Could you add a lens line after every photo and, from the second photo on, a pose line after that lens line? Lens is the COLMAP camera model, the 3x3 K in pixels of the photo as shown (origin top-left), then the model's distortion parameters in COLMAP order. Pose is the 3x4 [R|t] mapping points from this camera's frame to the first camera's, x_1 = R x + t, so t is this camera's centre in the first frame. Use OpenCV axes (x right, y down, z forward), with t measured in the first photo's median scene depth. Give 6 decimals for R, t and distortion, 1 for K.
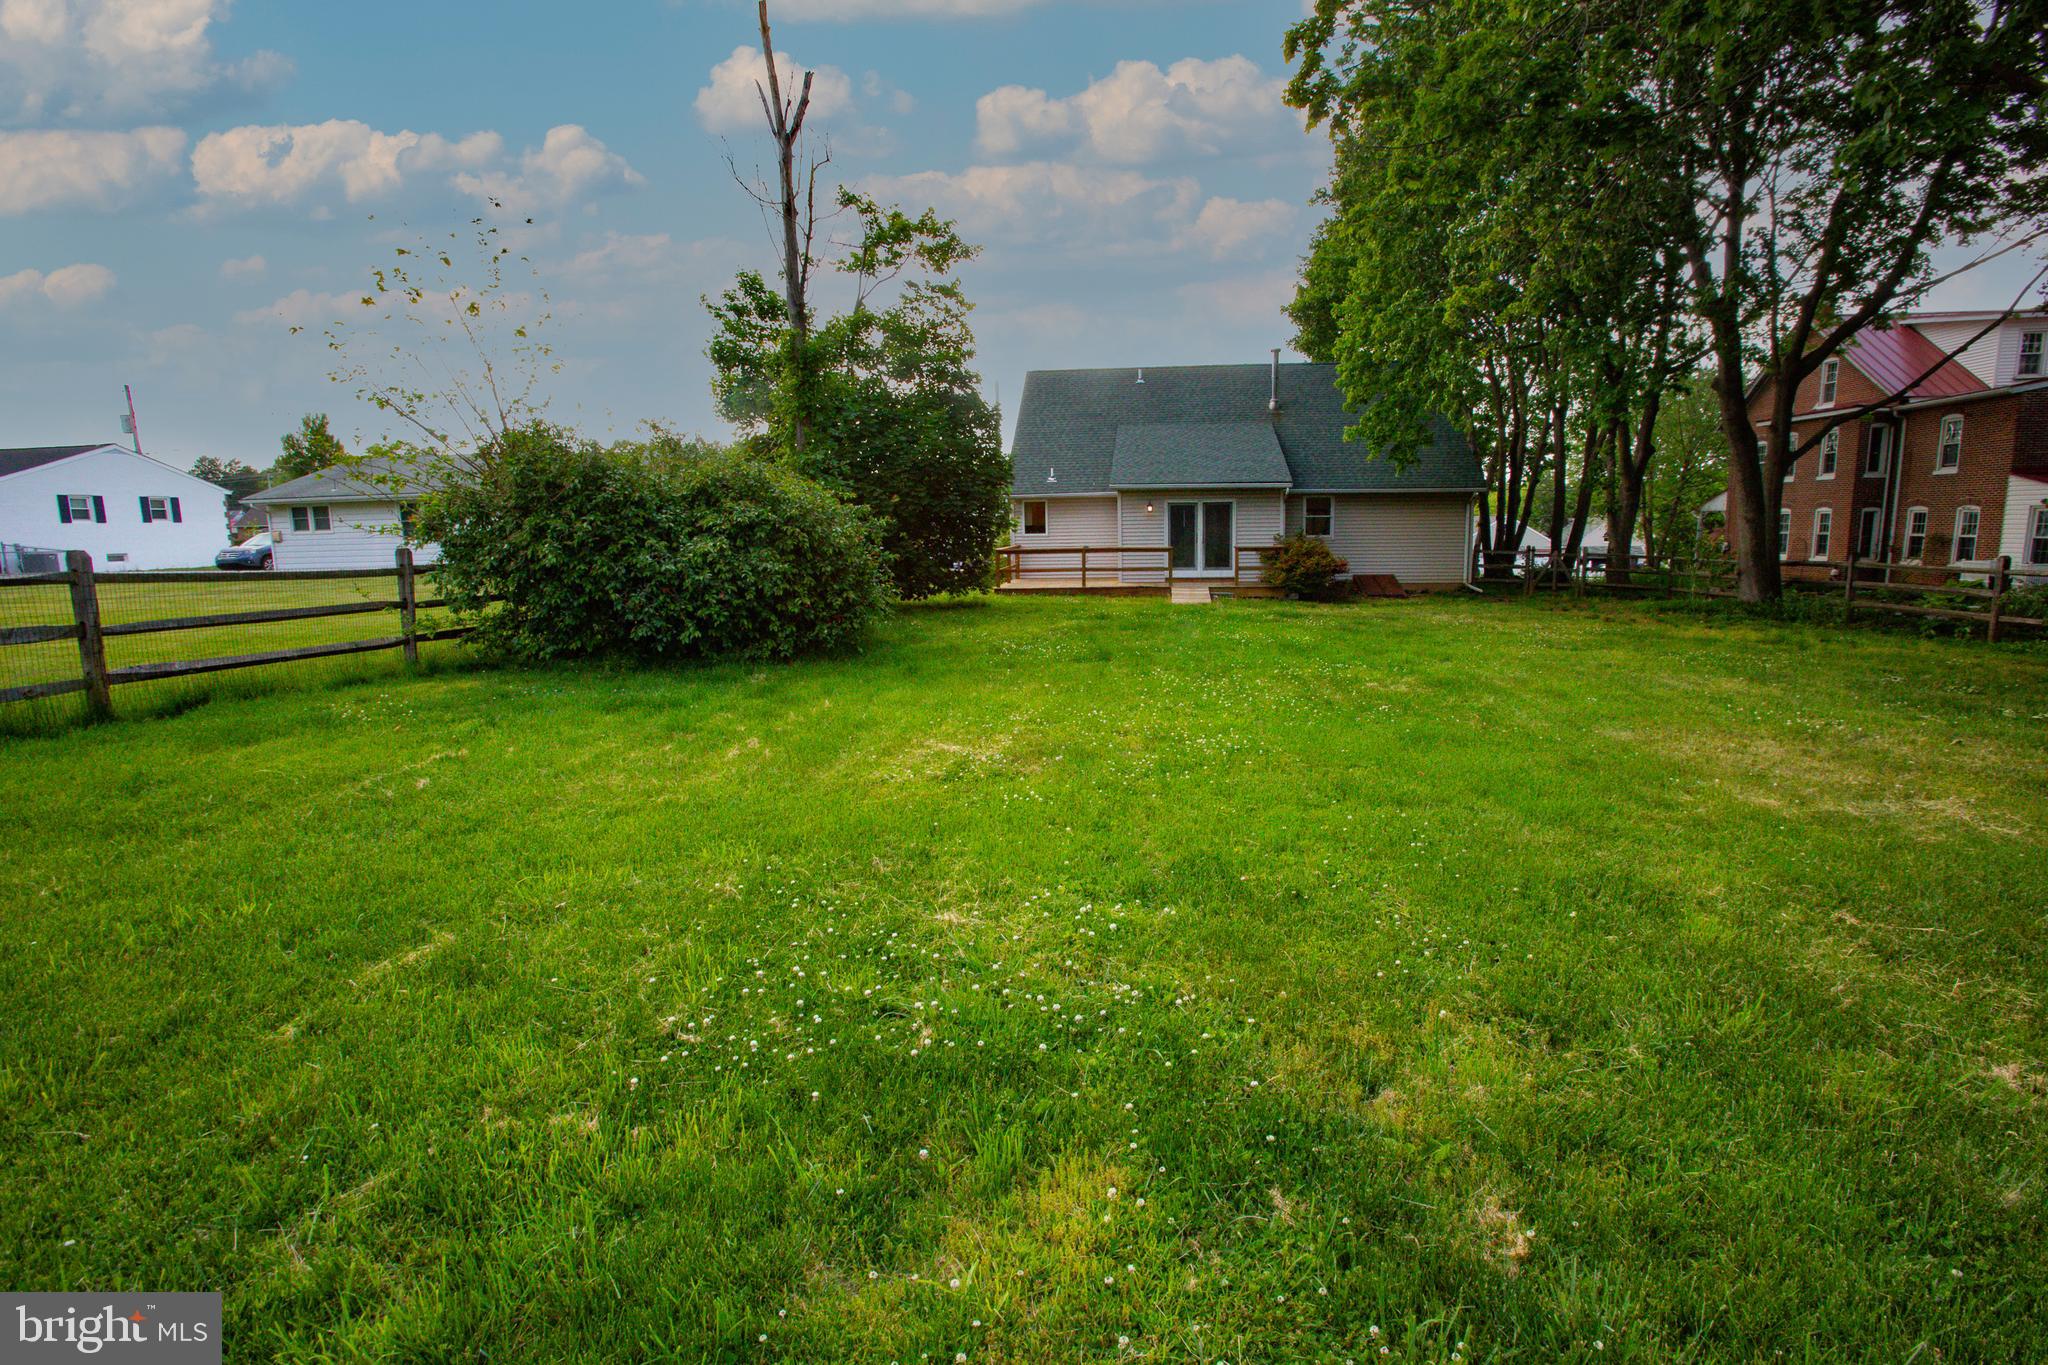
lens RADIAL K [[934.5, 0, 1035.1], [0, 934.5, 668.1], [0, 0, 1]] dist [-0.002785, -0.000035]
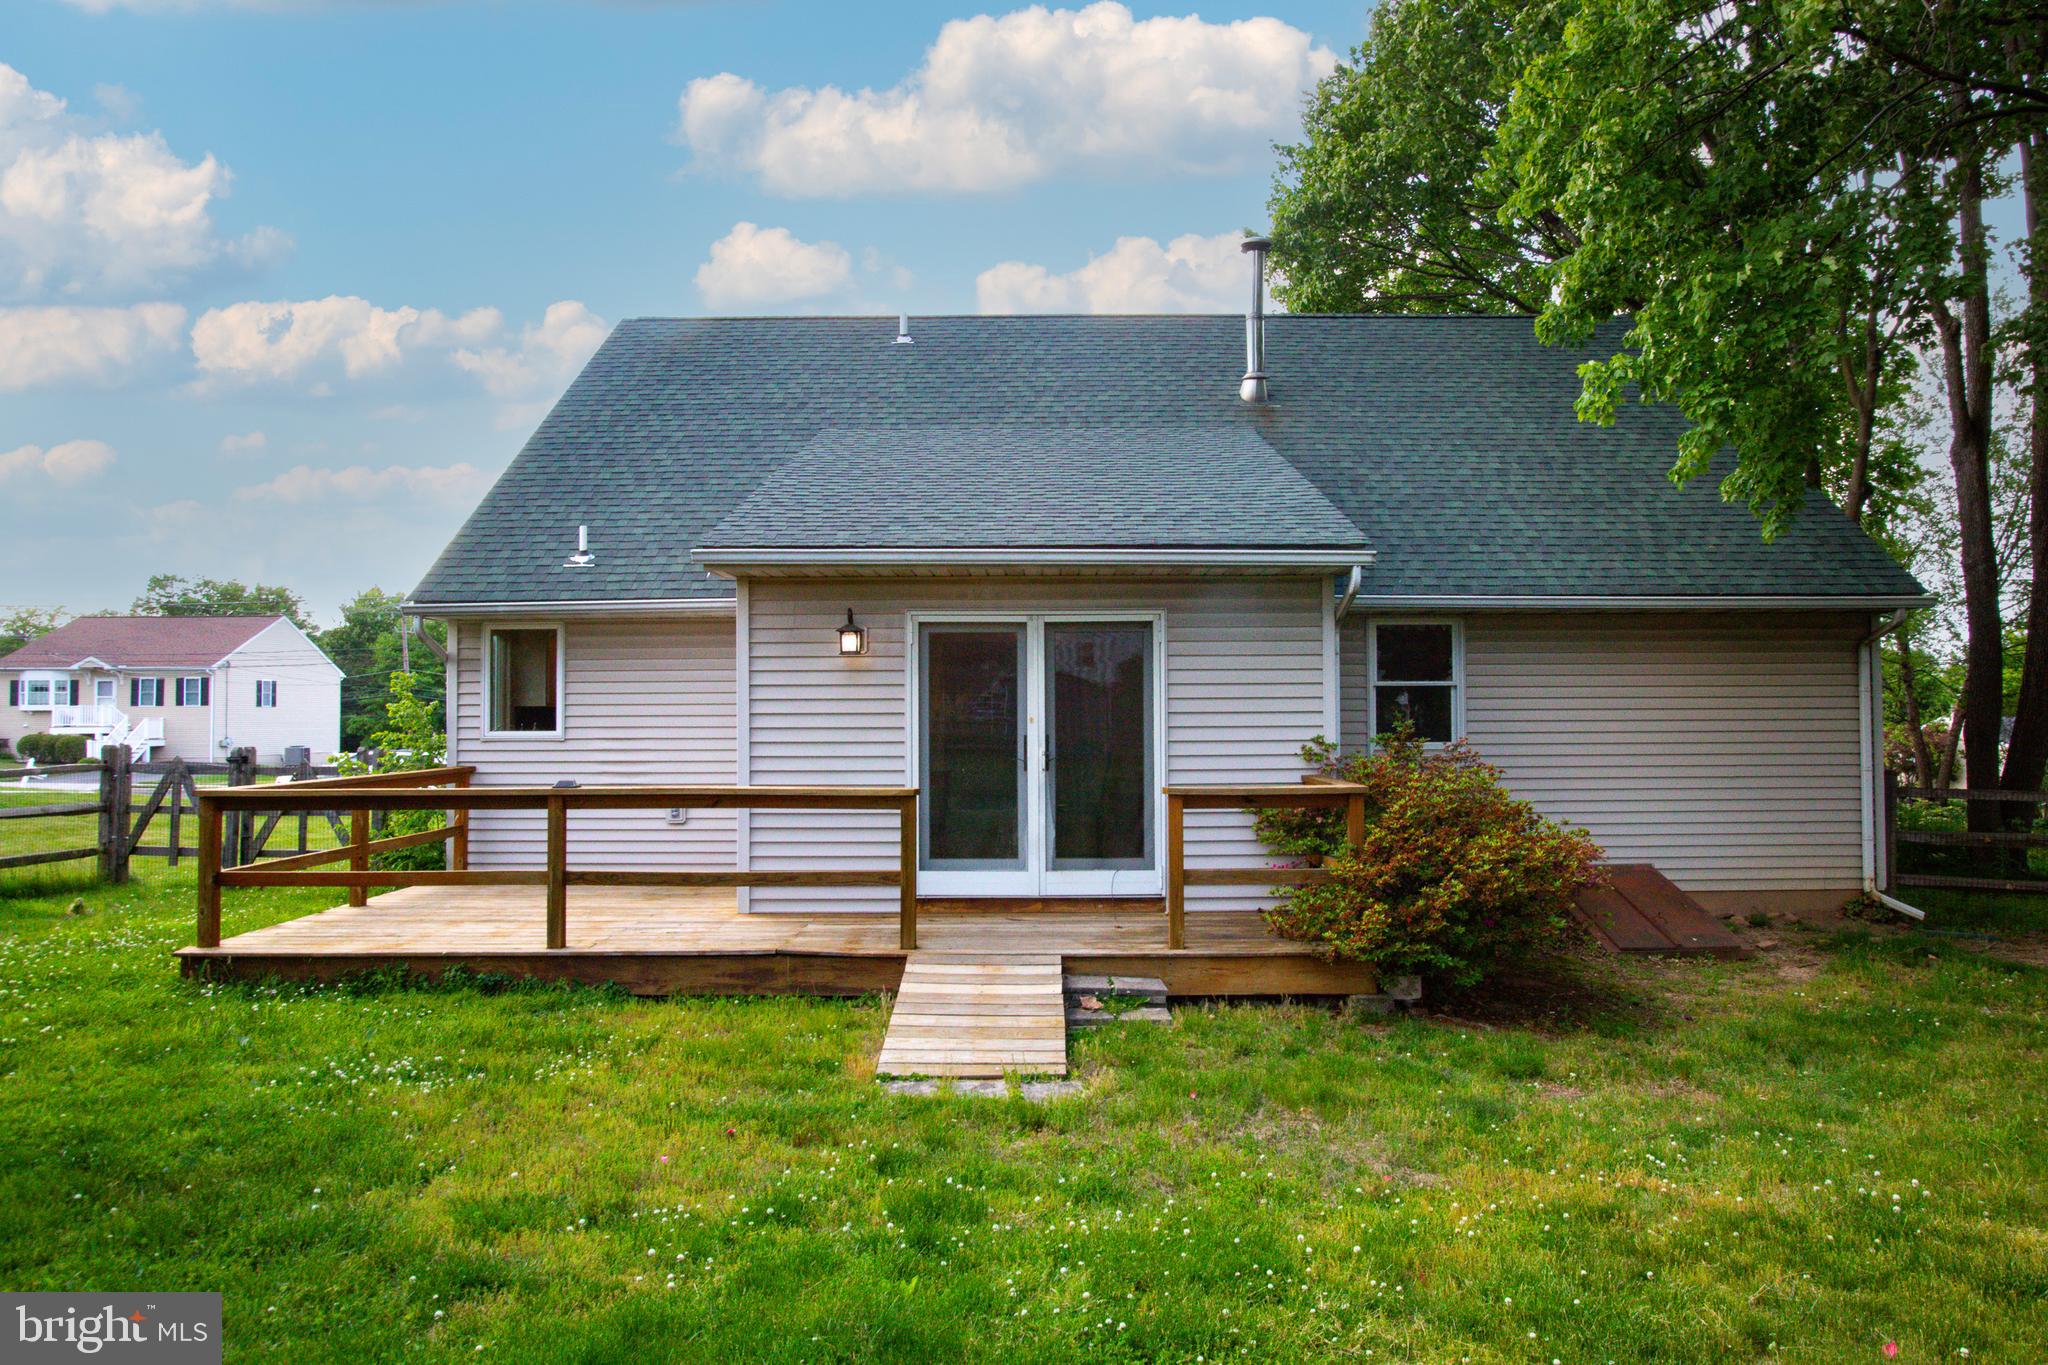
lens RADIAL K [[1307.6, 0, 1026.0], [0, 1307.6, 690.2], [0, 0, 1]] dist [0.003161, 0.000109]
pose [[0.992973, 0.011968, 0.117733, 0.130478], [0.009547, 0.983529, -0.180498, -0.089253], [-0.117954, 0.180353, 0.976504, 0.633564]]
